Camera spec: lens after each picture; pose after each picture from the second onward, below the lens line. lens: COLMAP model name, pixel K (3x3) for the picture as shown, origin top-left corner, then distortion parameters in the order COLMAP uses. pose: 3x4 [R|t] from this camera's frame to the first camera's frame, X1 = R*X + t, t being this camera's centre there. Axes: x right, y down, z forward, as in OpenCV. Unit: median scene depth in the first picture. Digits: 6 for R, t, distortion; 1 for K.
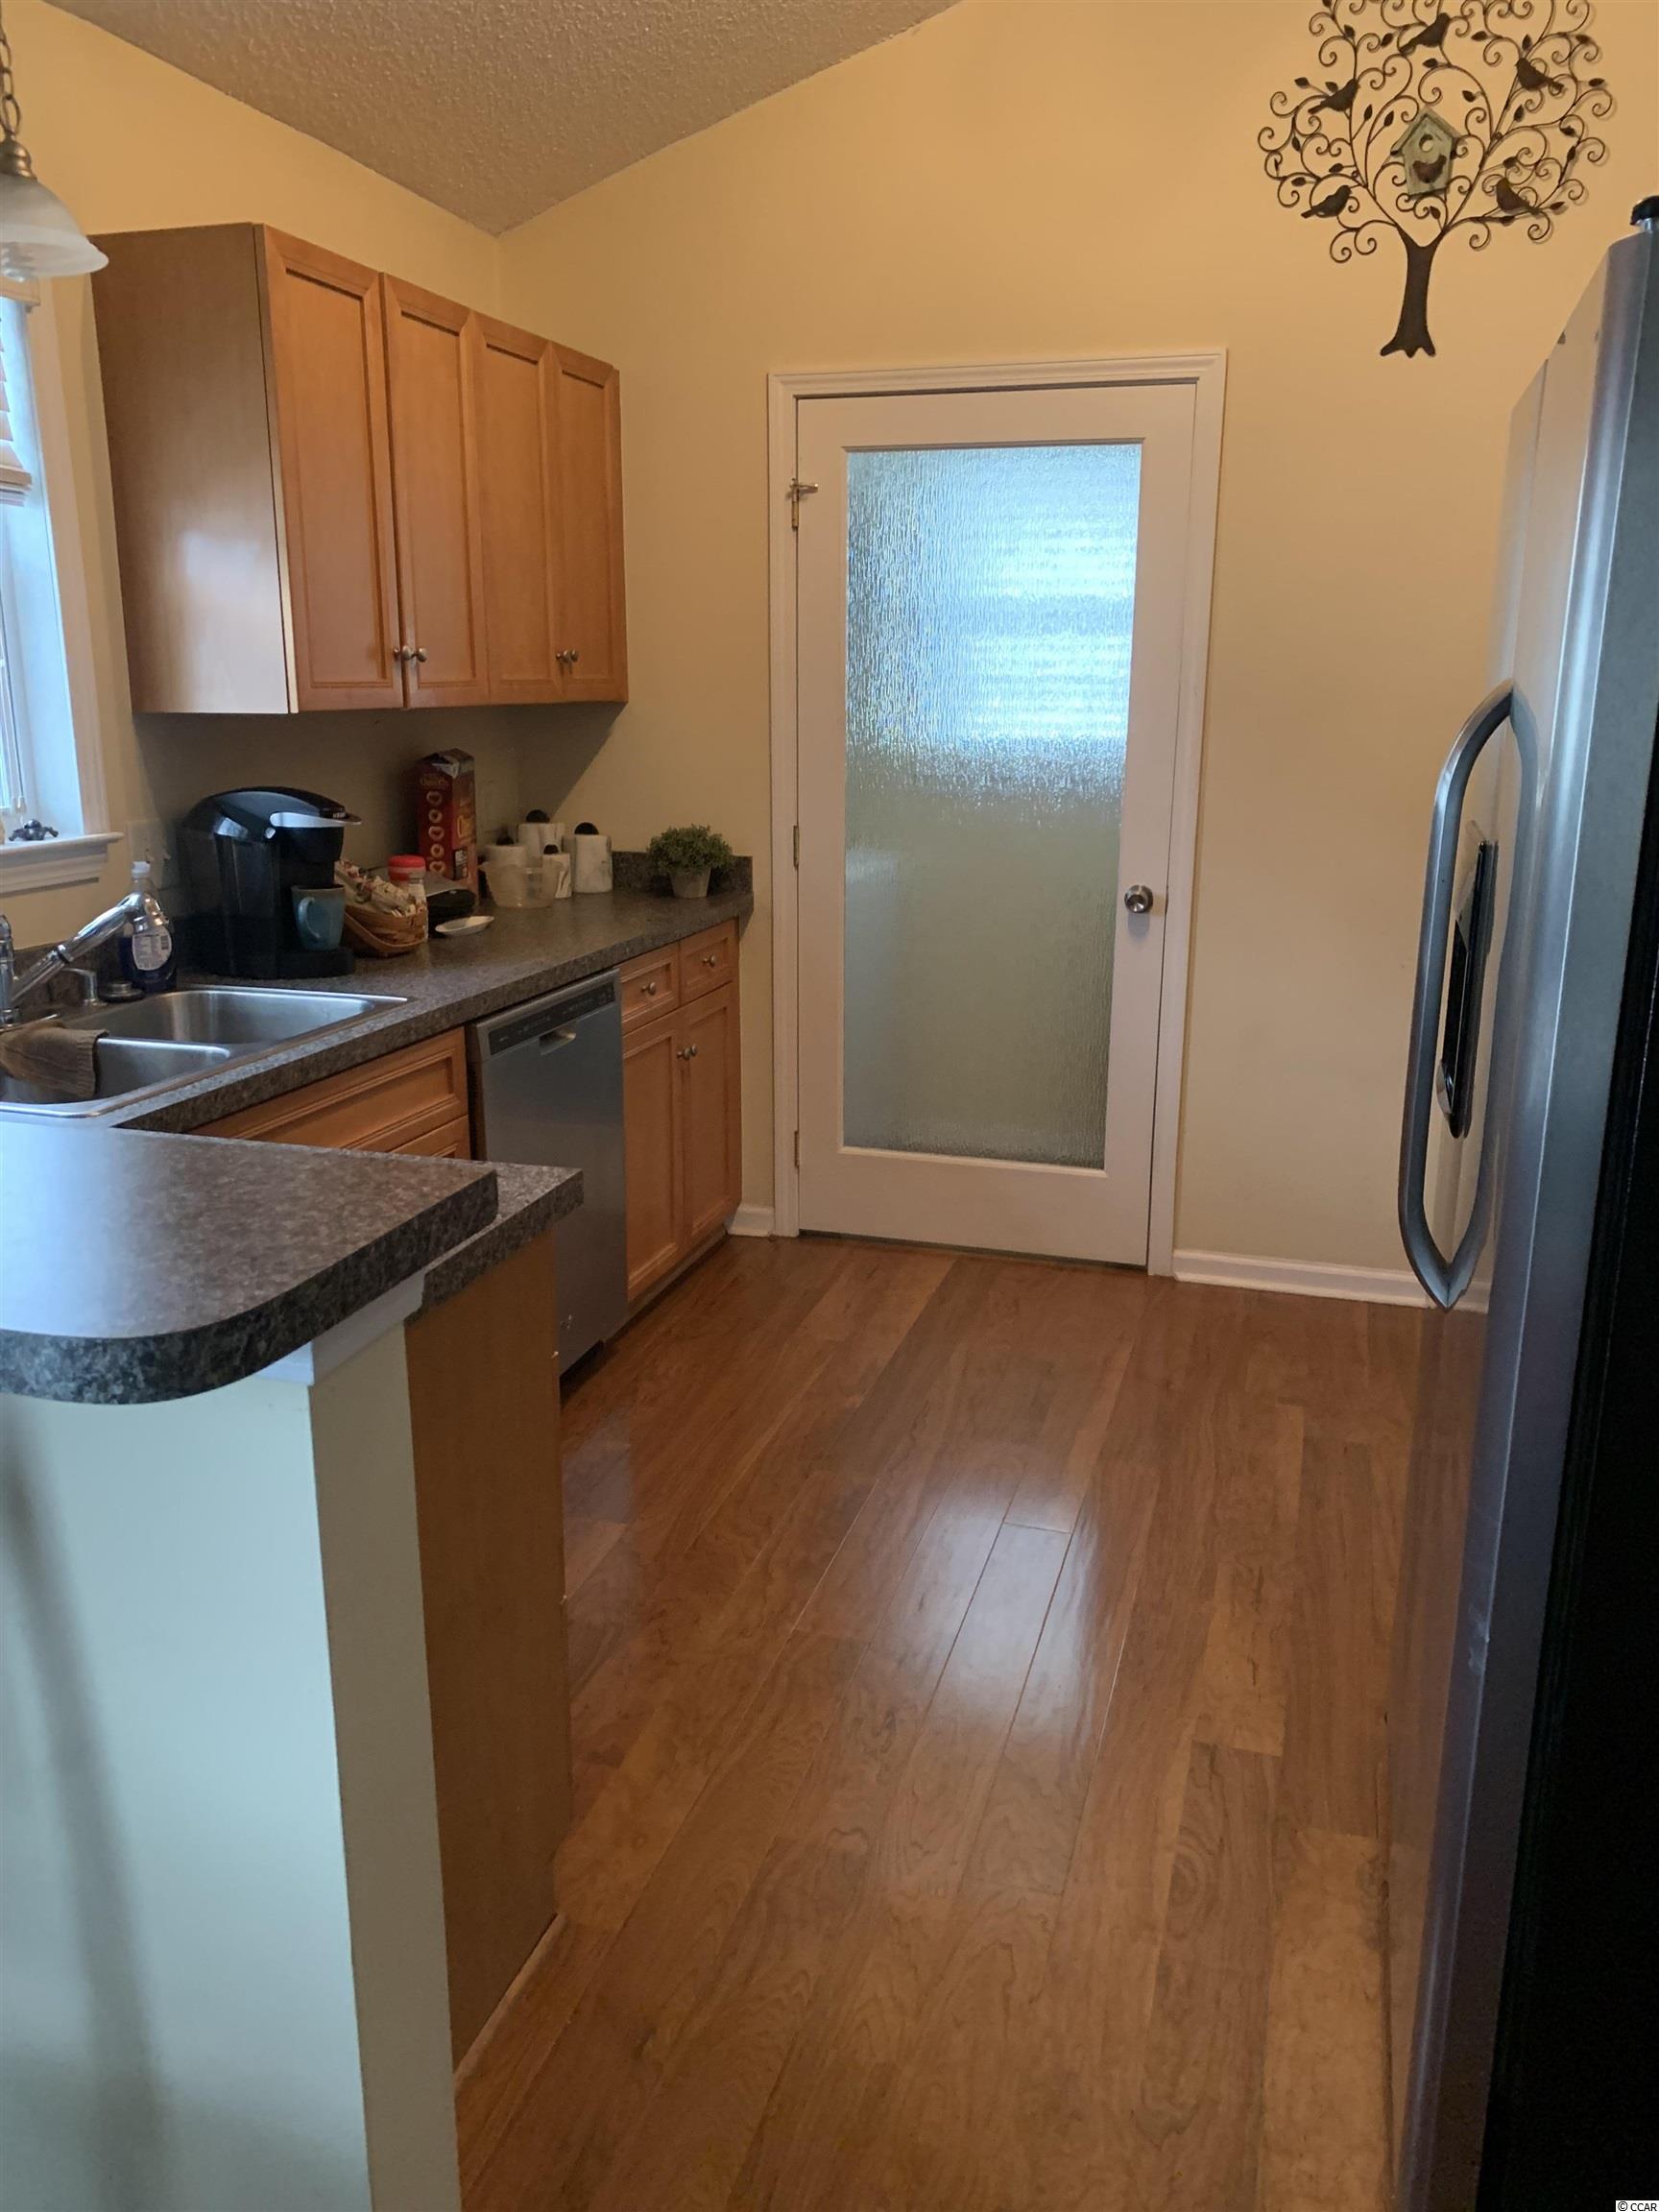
lens RADIAL K [[1687.3, 0, 829.5], [0, 1687.3, 1106.0], [0, 0, 1]] dist [0.015975, -0.002677]
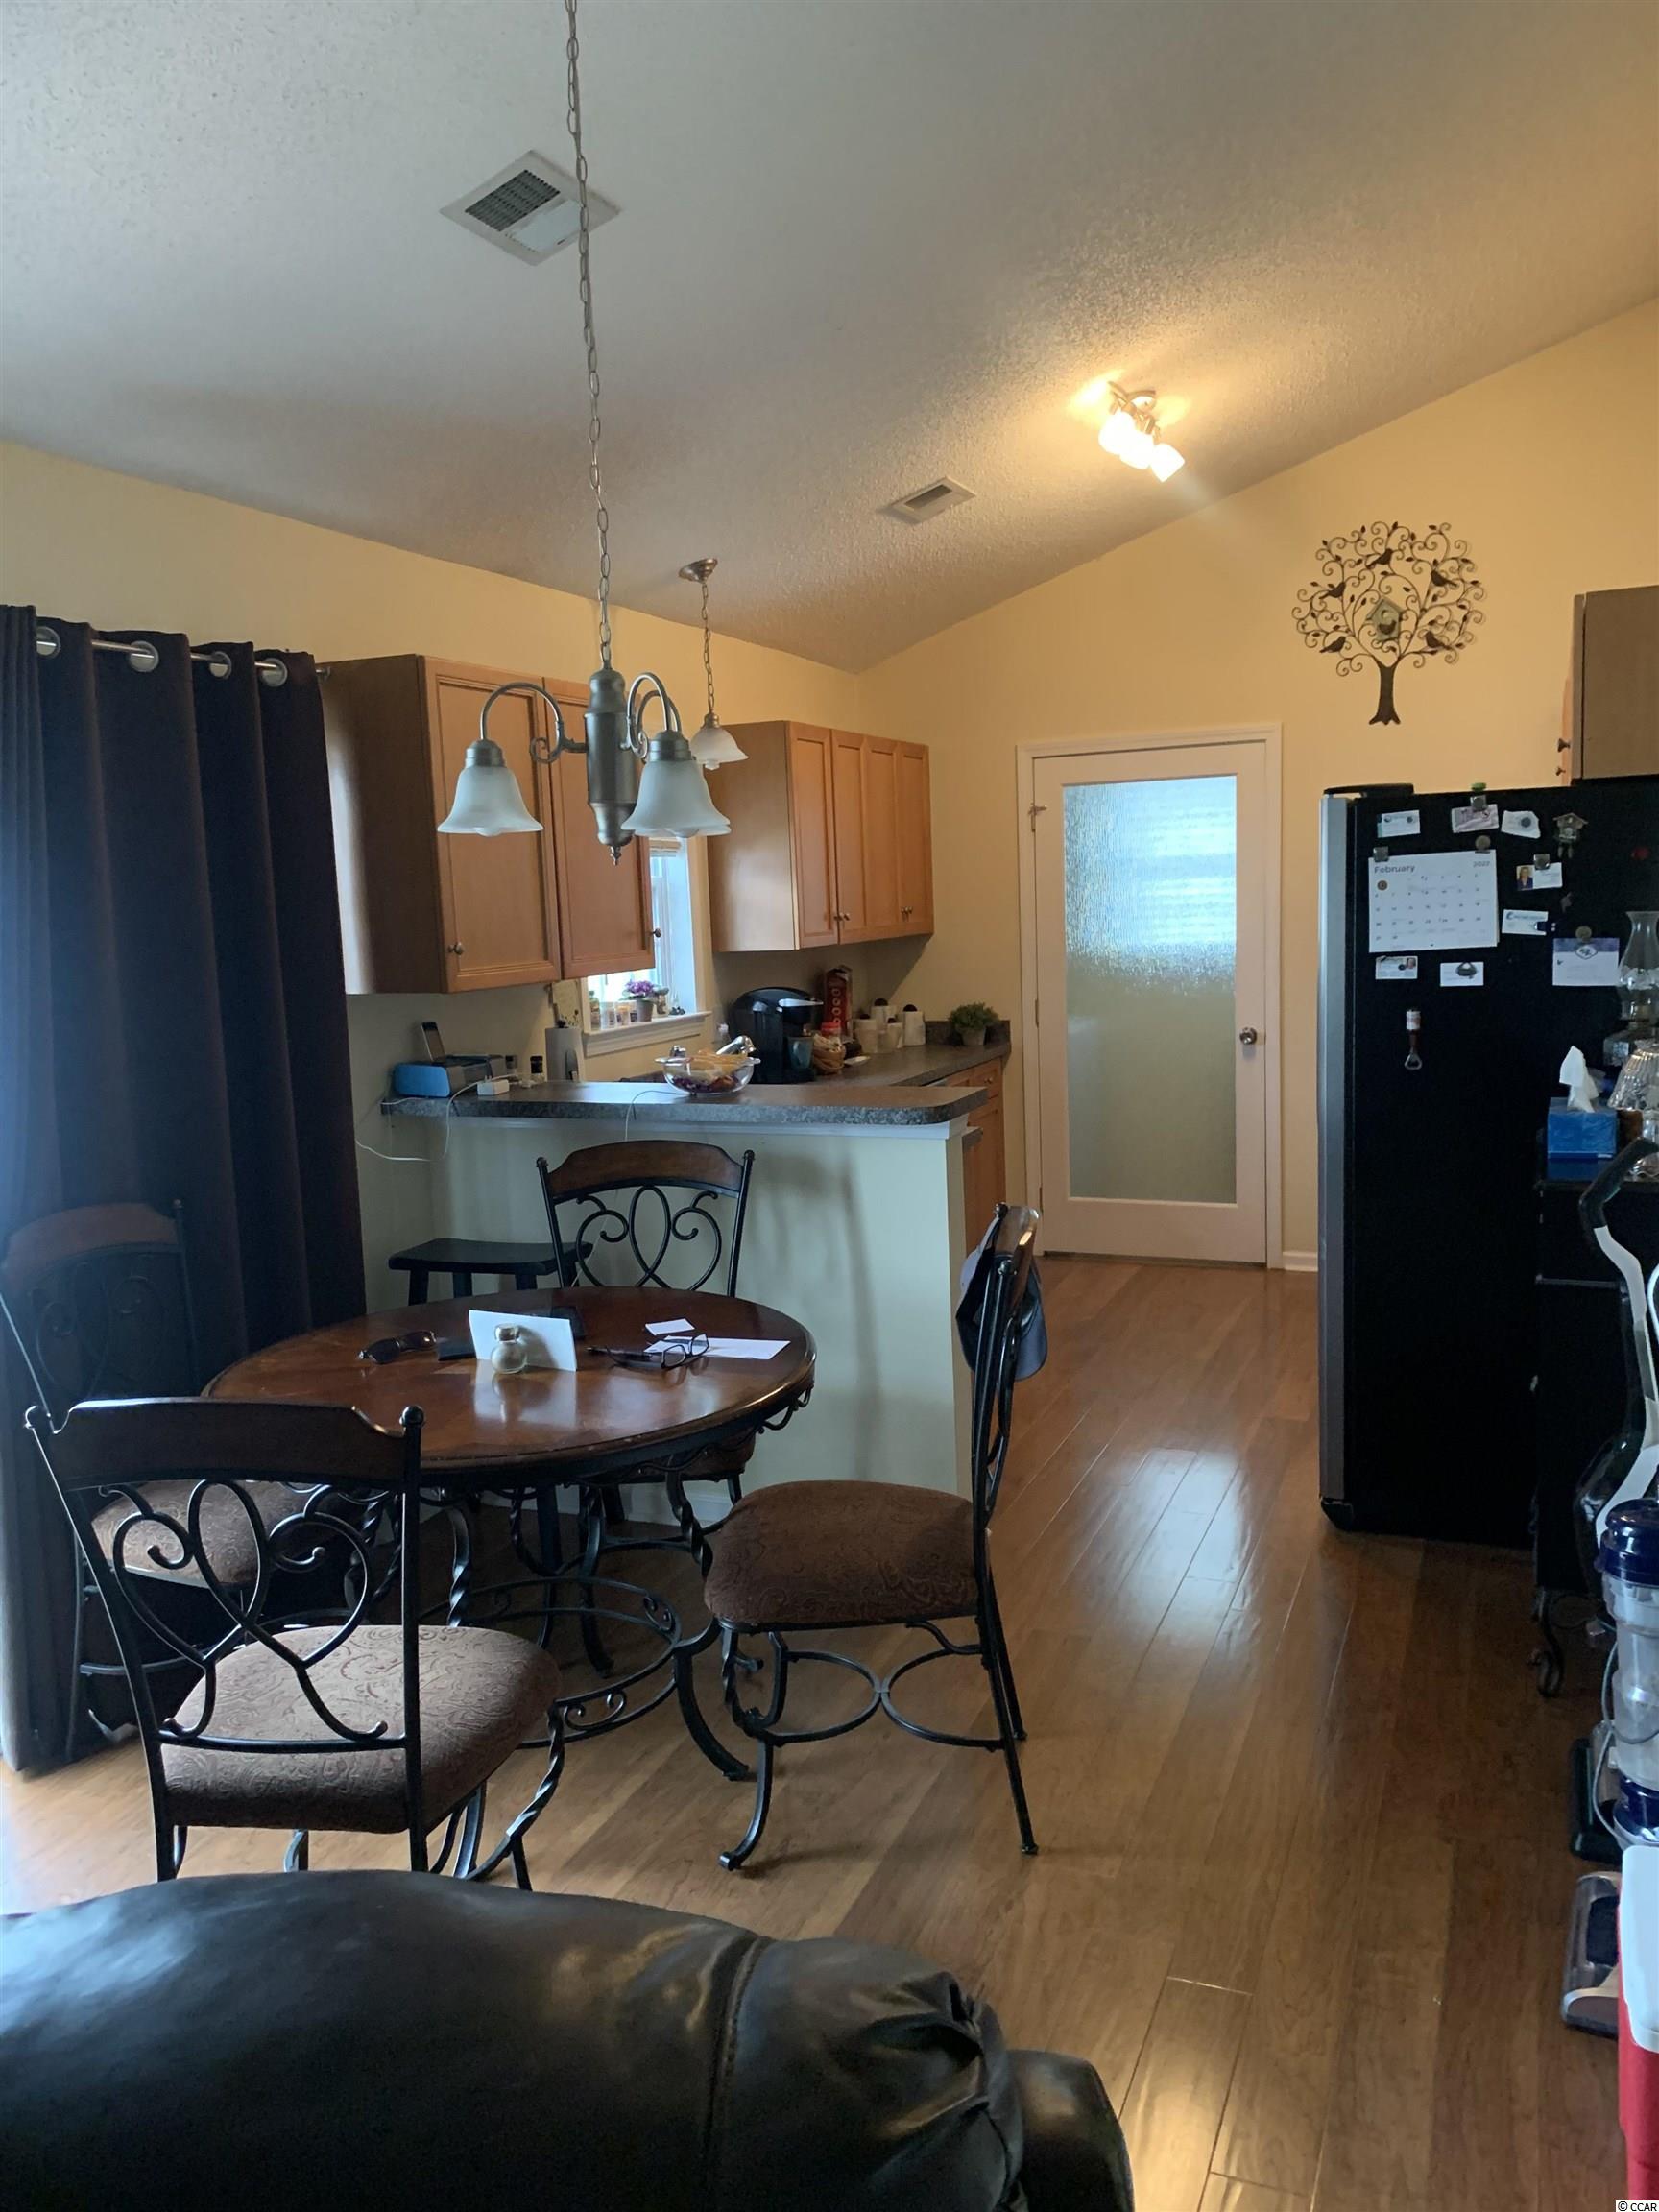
lens RADIAL K [[1650.1, 0, 829.5], [0, 1650.1, 1106.0], [0, 0, 1]] dist [0.175913, -0.457169]
pose [[0.993147, -0.028600, -0.113318, -0.049094], [0.015192, 0.992961, -0.117461, 0.153876], [0.115880, 0.114935, 0.986591, -0.764907]]
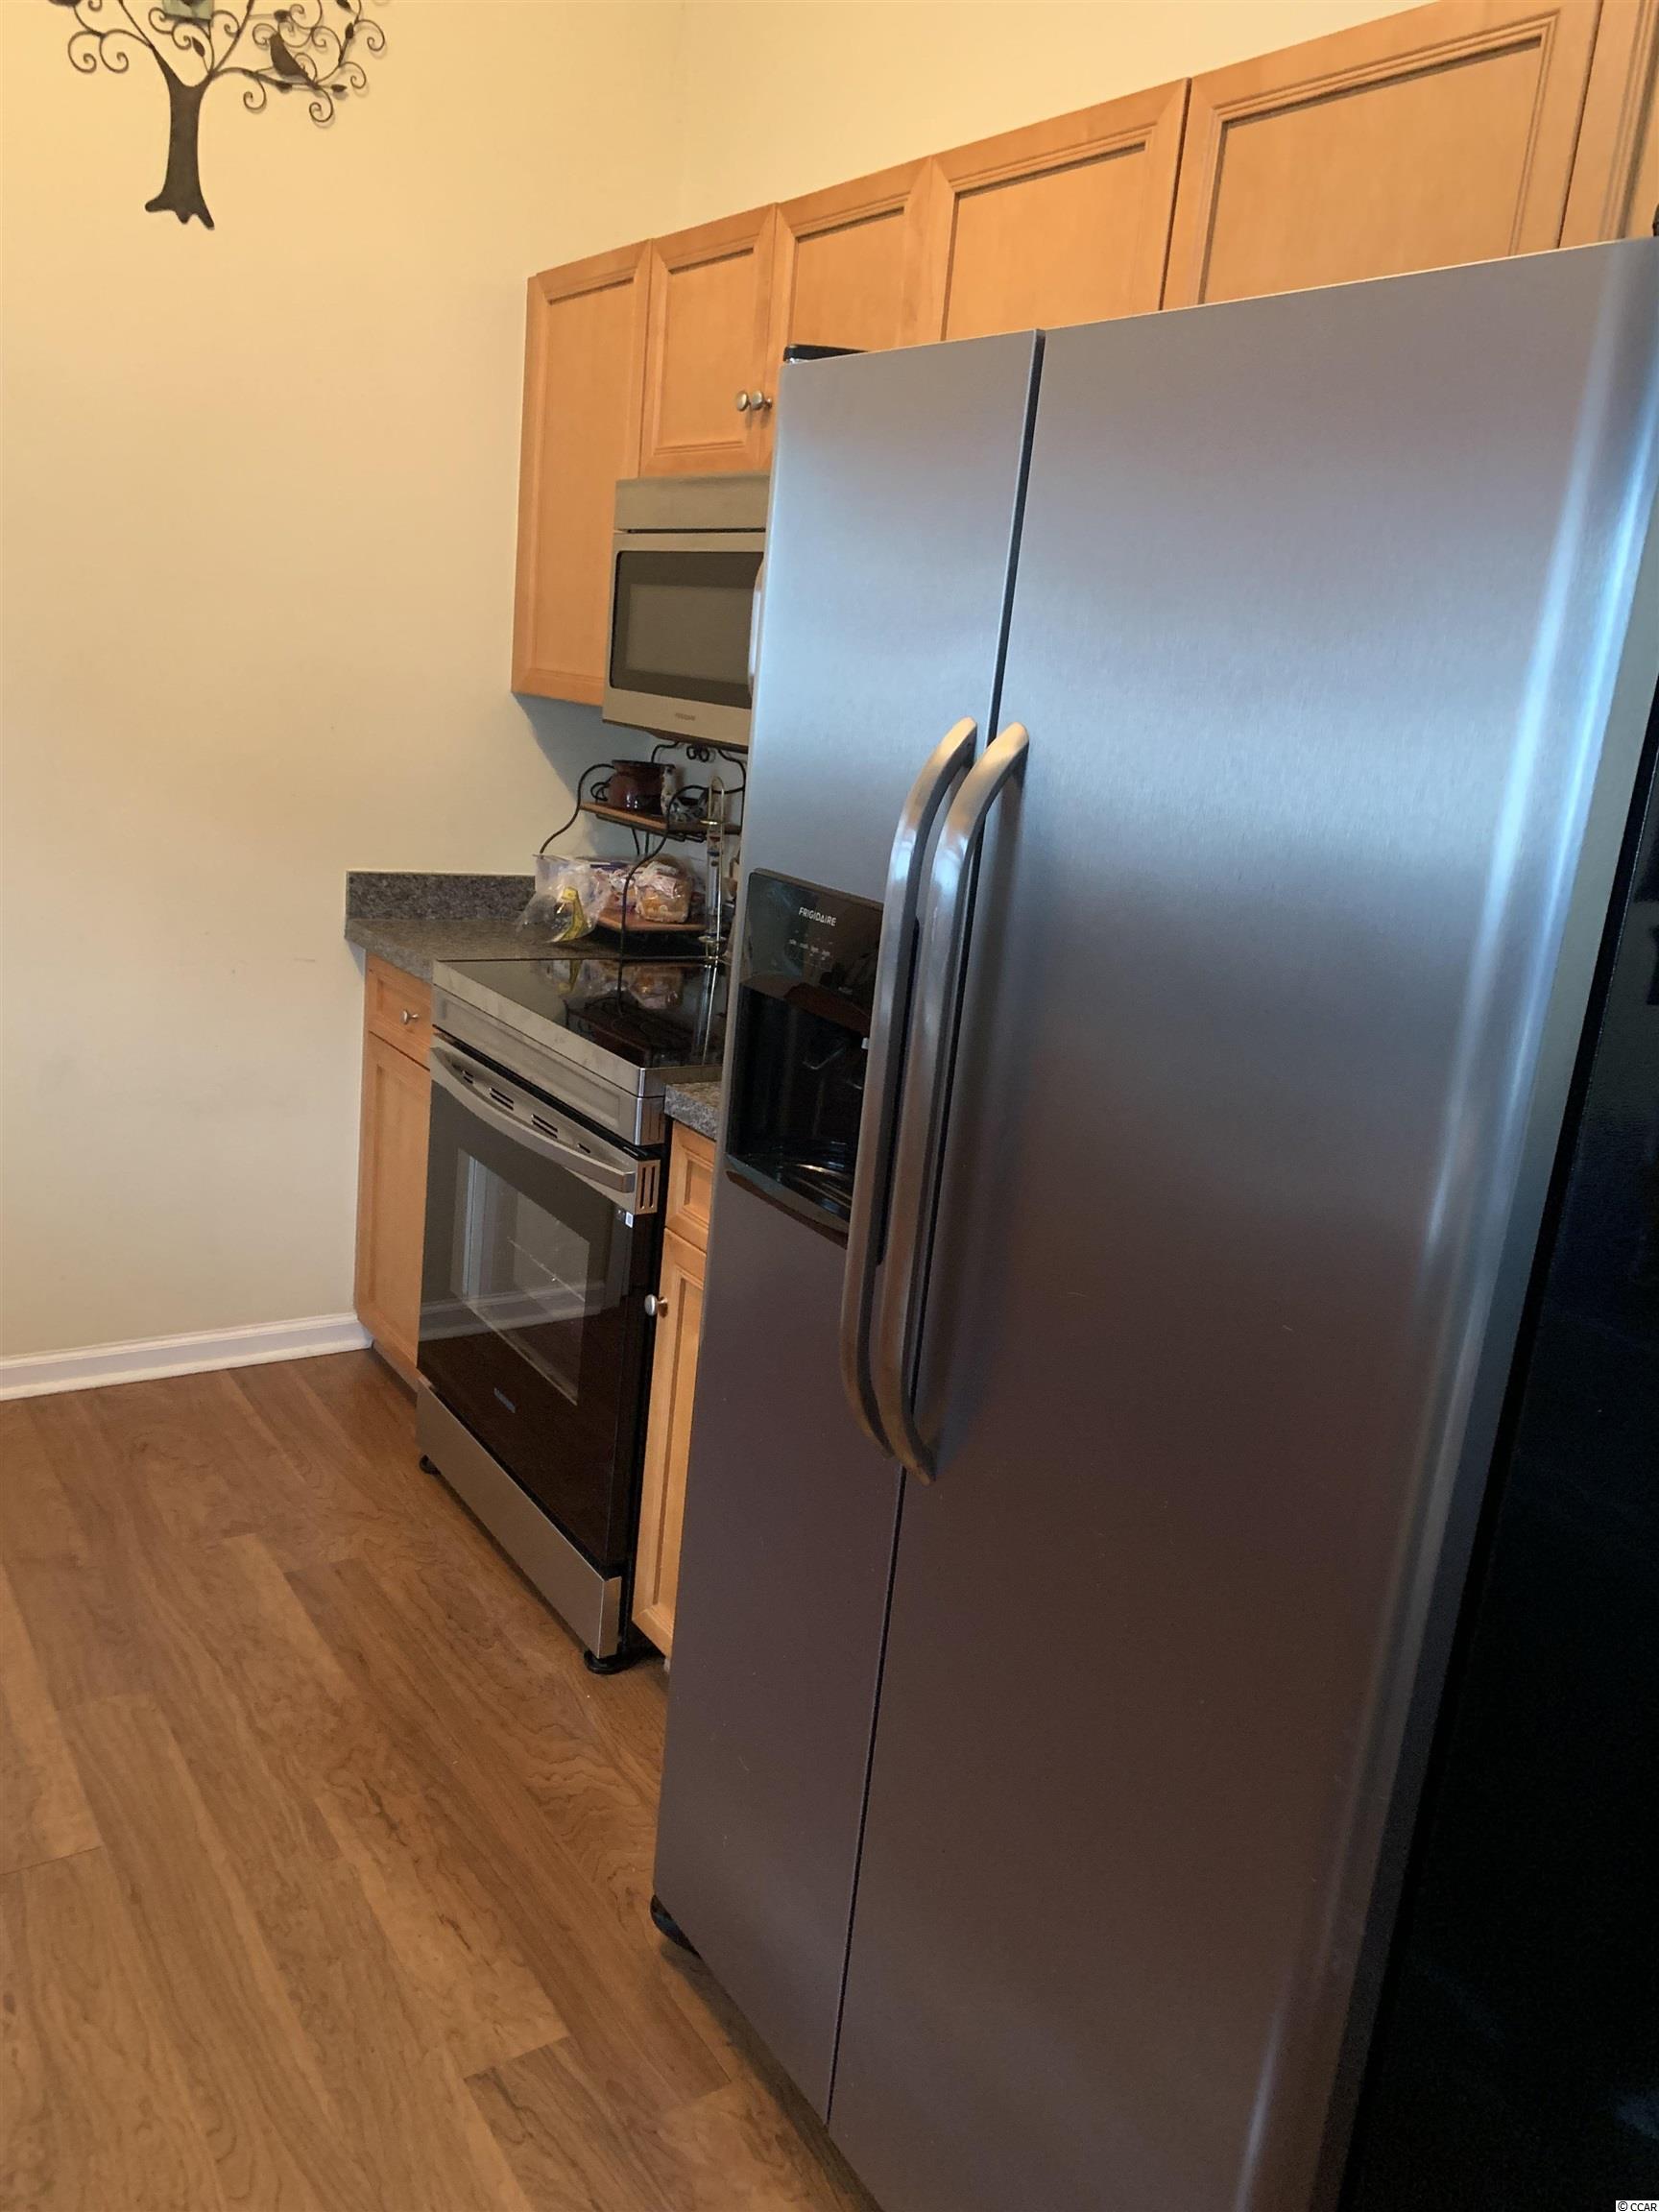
lens RADIAL K [[1685.0, 0, 829.5], [0, 1685.0, 1106.0], [0, 0, 1]] dist [-0.003516, -0.000303]
pose [[0.633160, -0.134608, 0.762227, -0.130353], [0.099586, 0.990744, 0.092240, -0.070477], [-0.767588, 0.017505, 0.640704, 0.263686]]
